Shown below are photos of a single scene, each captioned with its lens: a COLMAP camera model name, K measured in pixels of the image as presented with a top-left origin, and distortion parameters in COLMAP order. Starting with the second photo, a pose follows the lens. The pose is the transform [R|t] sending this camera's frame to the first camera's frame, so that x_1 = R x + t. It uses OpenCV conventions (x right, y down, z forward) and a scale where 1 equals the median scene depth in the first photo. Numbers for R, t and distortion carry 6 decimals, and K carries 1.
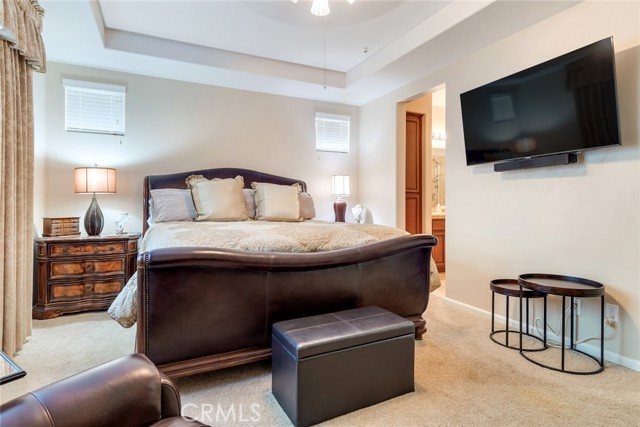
lens RADIAL K [[341.2, 0, 311.7], [0, 341.2, 212.5], [0, 0, 1]] dist [-0.002993, -0.001830]
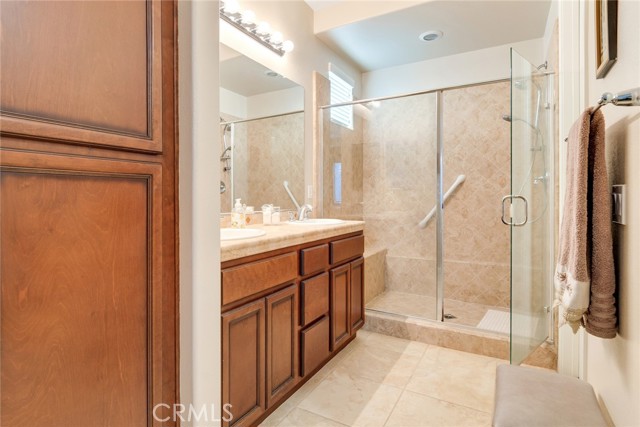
lens RADIAL K [[341.2, 0, 311.7], [0, 341.2, 212.5], [0, 0, 1]] dist [-0.002993, -0.001830]
pose [[0.824175, -0.024864, 0.565789, 0.265780], [0.015633, 0.999654, 0.021159, -0.022479], [-0.566119, -0.008594, 0.824279, 0.753556]]
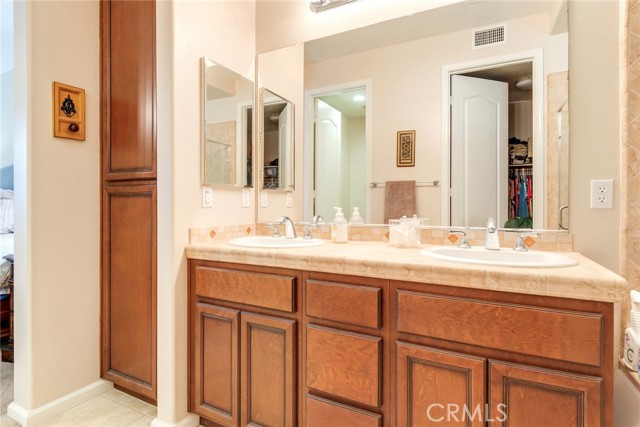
lens RADIAL K [[301.9, 0, 351.9], [0, 301.9, 201.3], [0, 0, 1]] dist [-0.001398, -0.000324]
pose [[0.647324, 0.003131, -0.762208, 0.668298], [-0.021222, 0.999678, -0.013917, -0.032993], [0.761919, 0.025185, 0.647182, 0.934400]]
